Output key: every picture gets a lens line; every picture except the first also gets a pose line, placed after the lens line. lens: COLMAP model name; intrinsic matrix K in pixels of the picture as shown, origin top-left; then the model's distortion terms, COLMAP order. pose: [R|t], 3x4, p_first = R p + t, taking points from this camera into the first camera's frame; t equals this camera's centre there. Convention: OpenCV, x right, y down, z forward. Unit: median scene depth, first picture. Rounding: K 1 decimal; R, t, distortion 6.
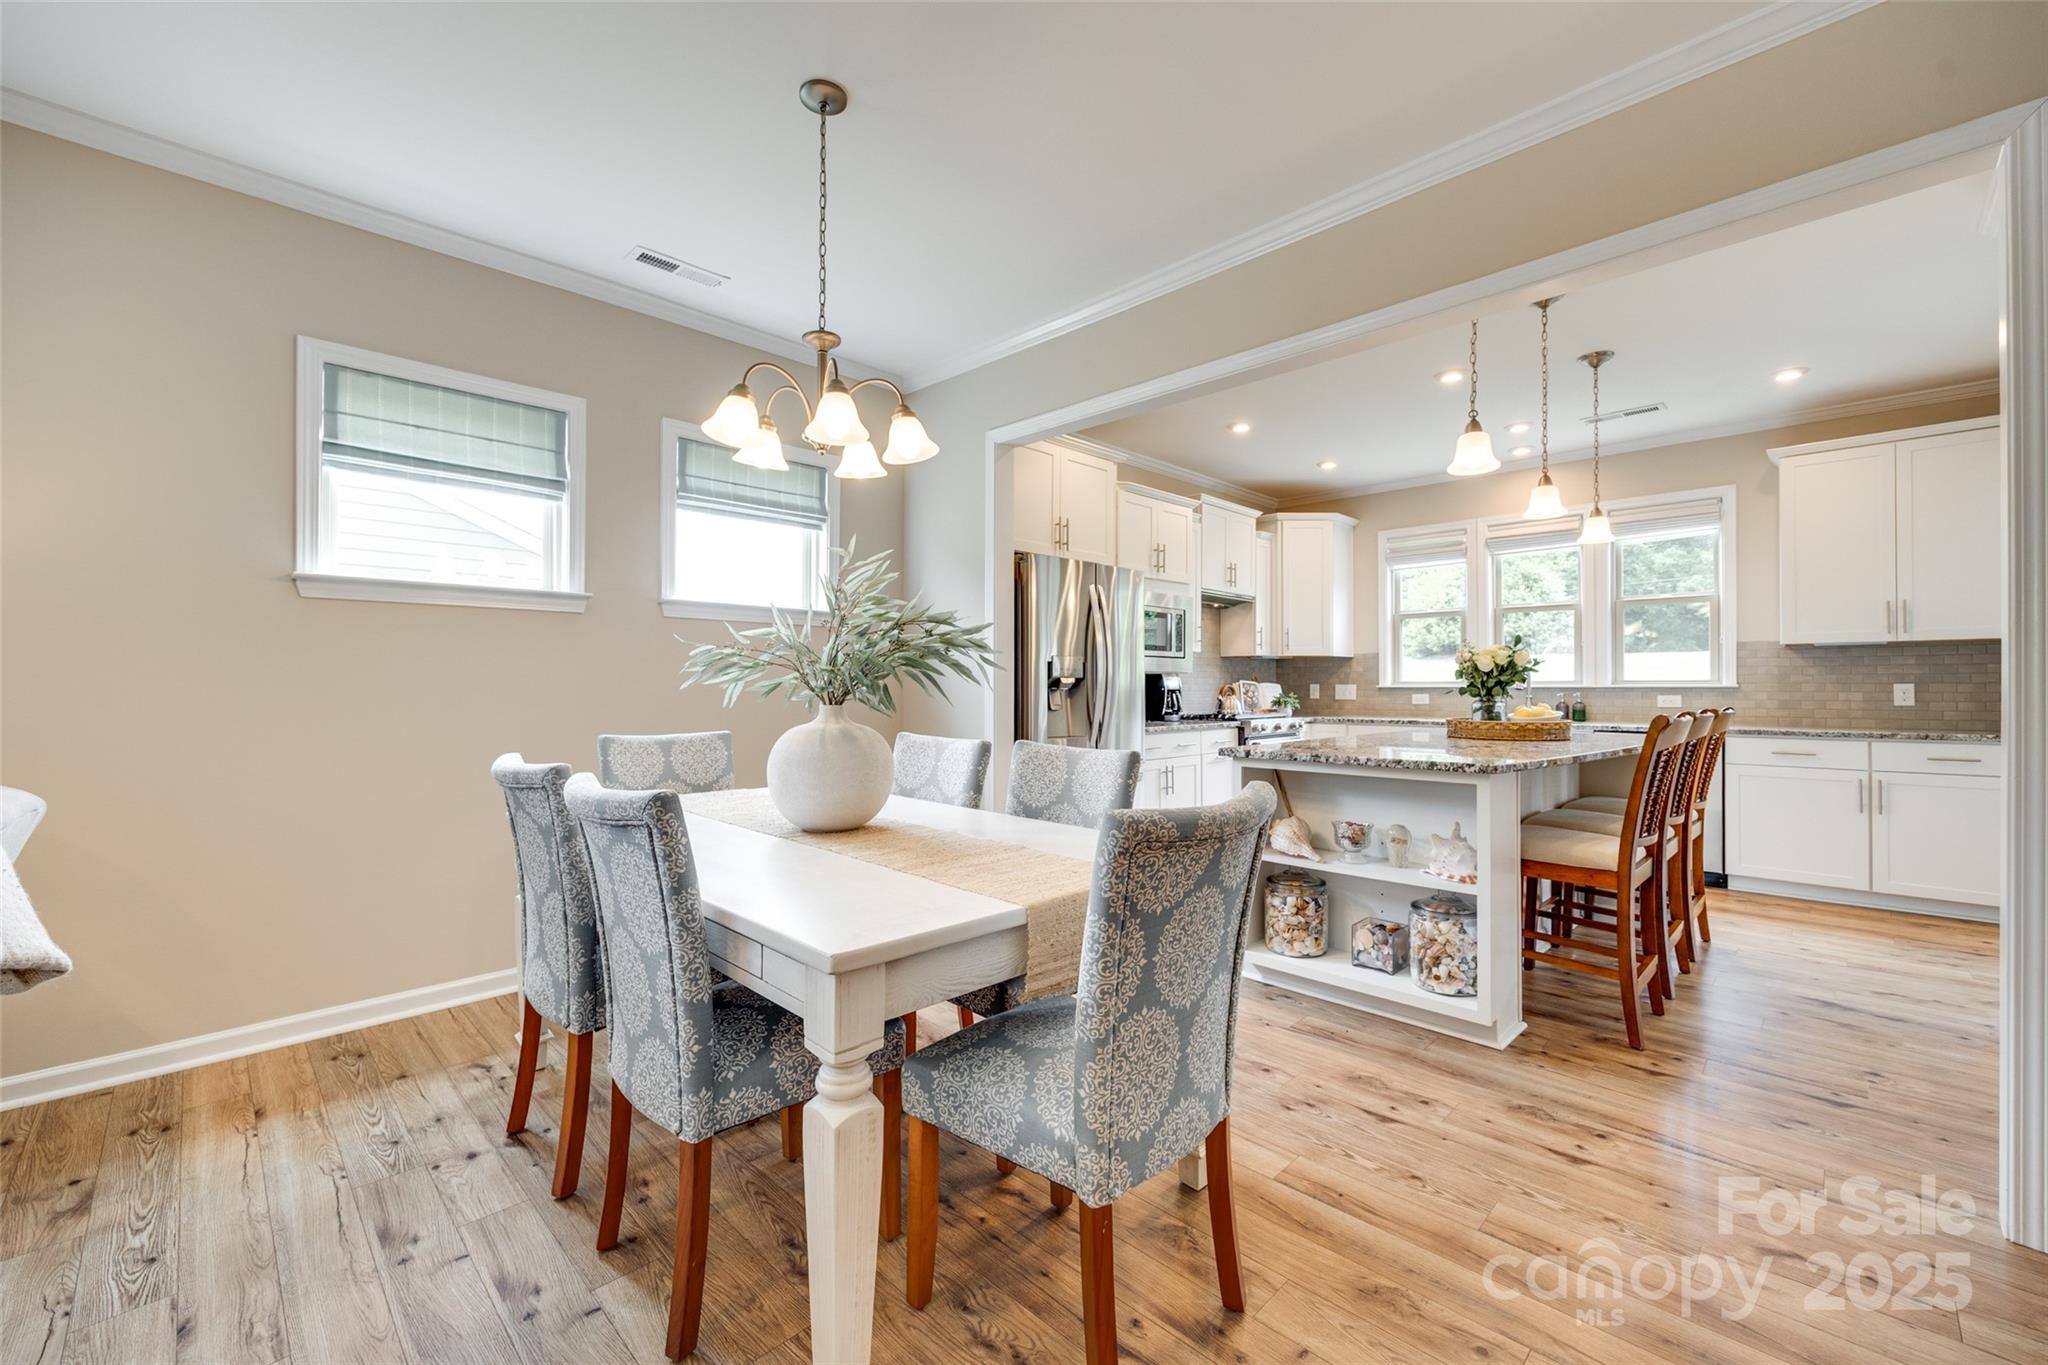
lens RADIAL K [[821.9, 0, 1028.7], [0, 821.9, 685.1], [0, 0, 1]] dist [-0.003293, 0.000031]
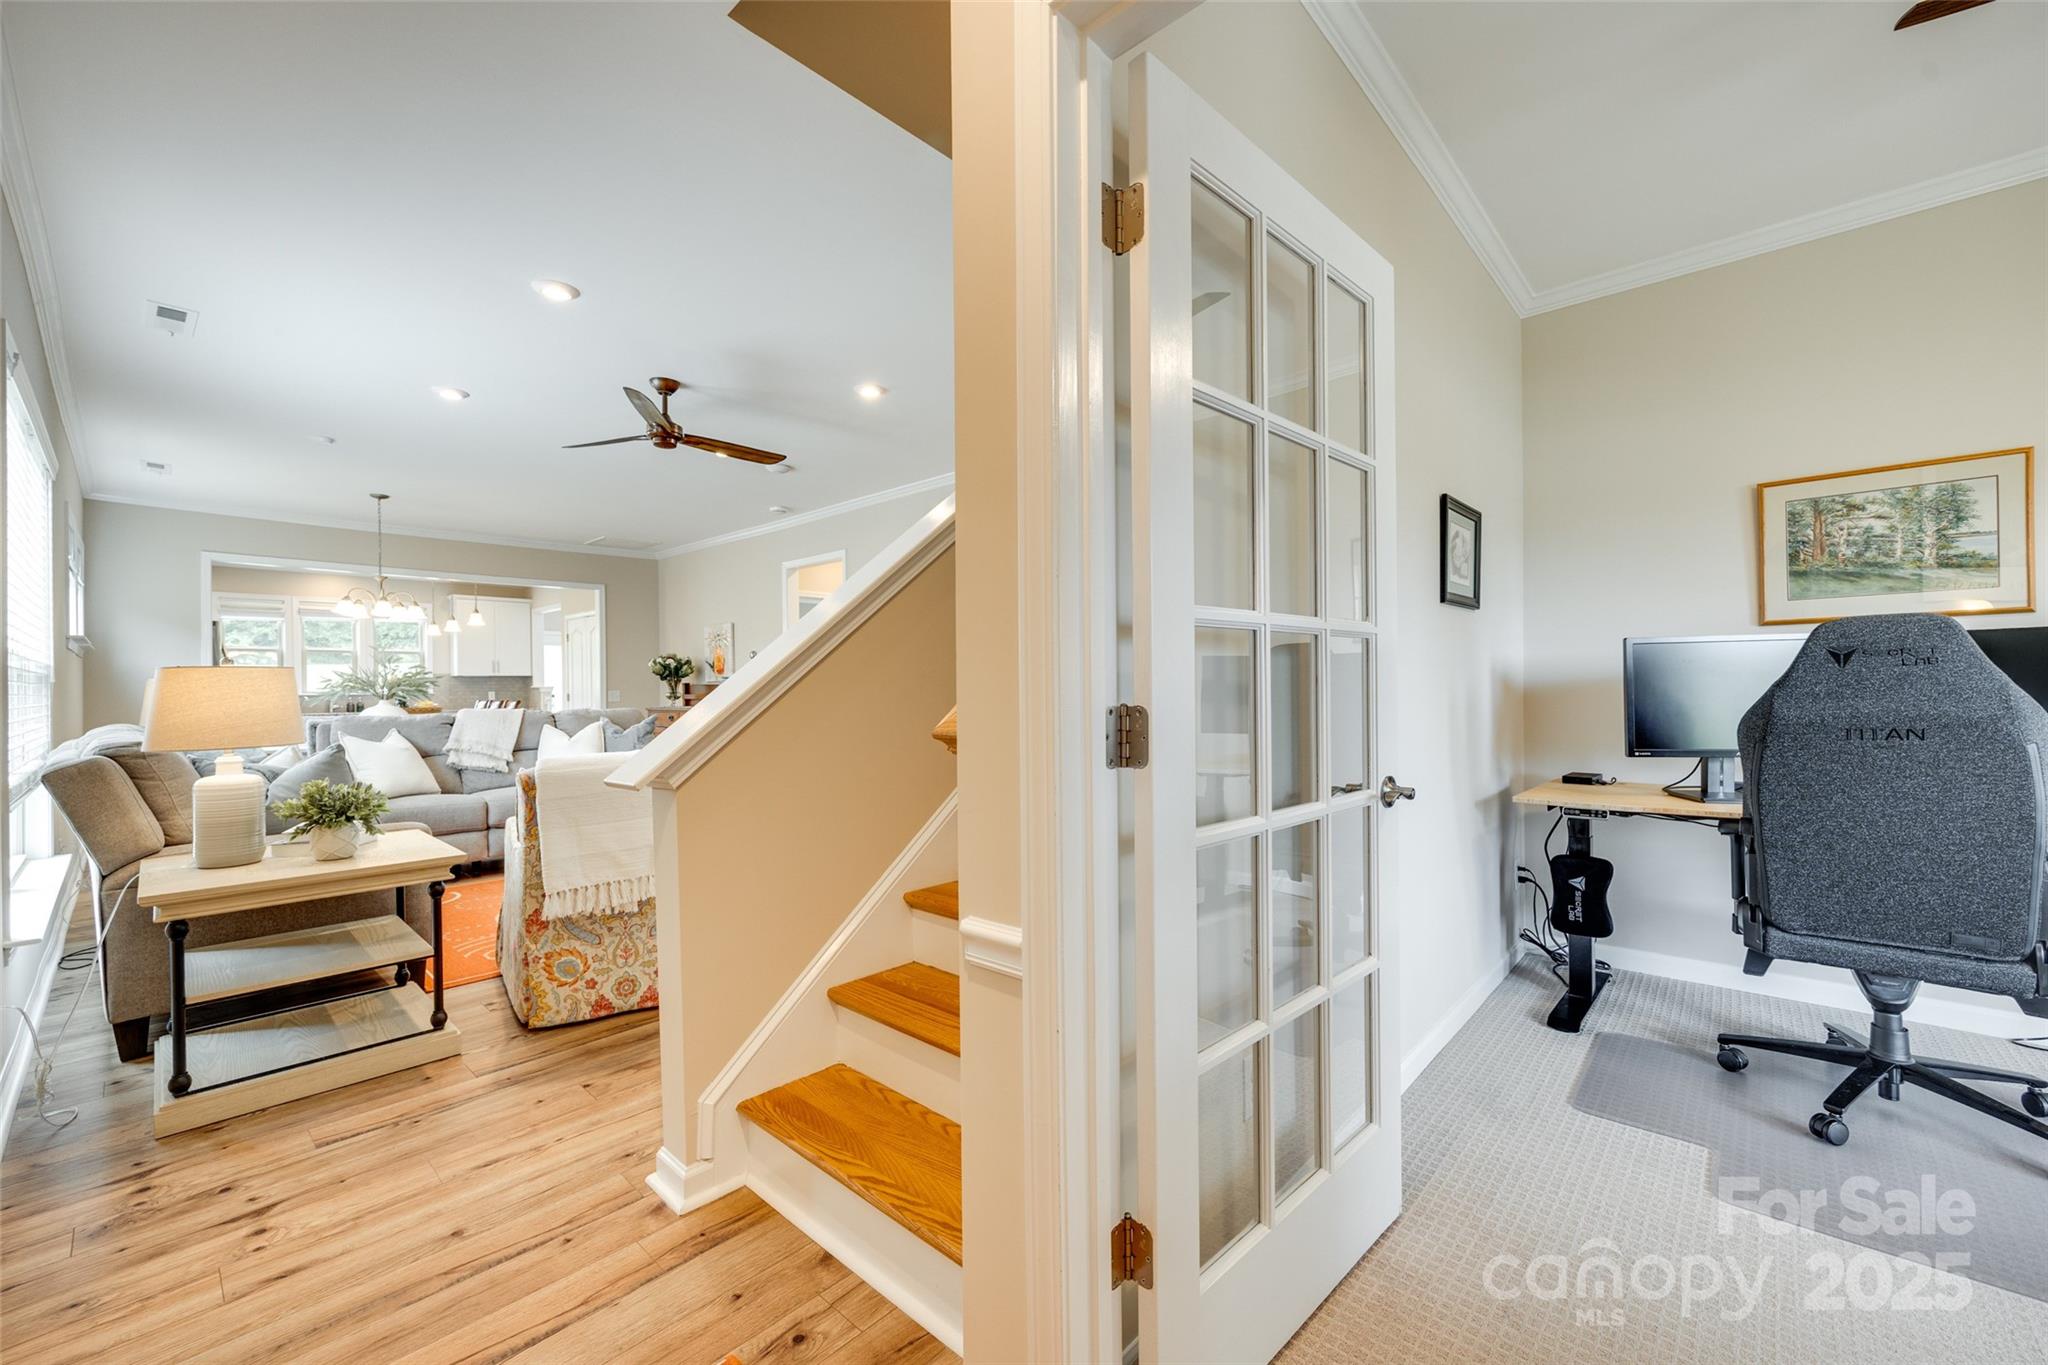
lens RADIAL K [[821.9, 0, 1032.8], [0, 821.9, 690.3], [0, 0, 1]] dist [-0.003293, 0.000031]
pose [[-0.043873, -0.003926, 0.999029, -1.409196], [0.008069, 0.999958, 0.004284, -0.002035], [-0.999005, 0.008249, -0.043840, -0.526858]]
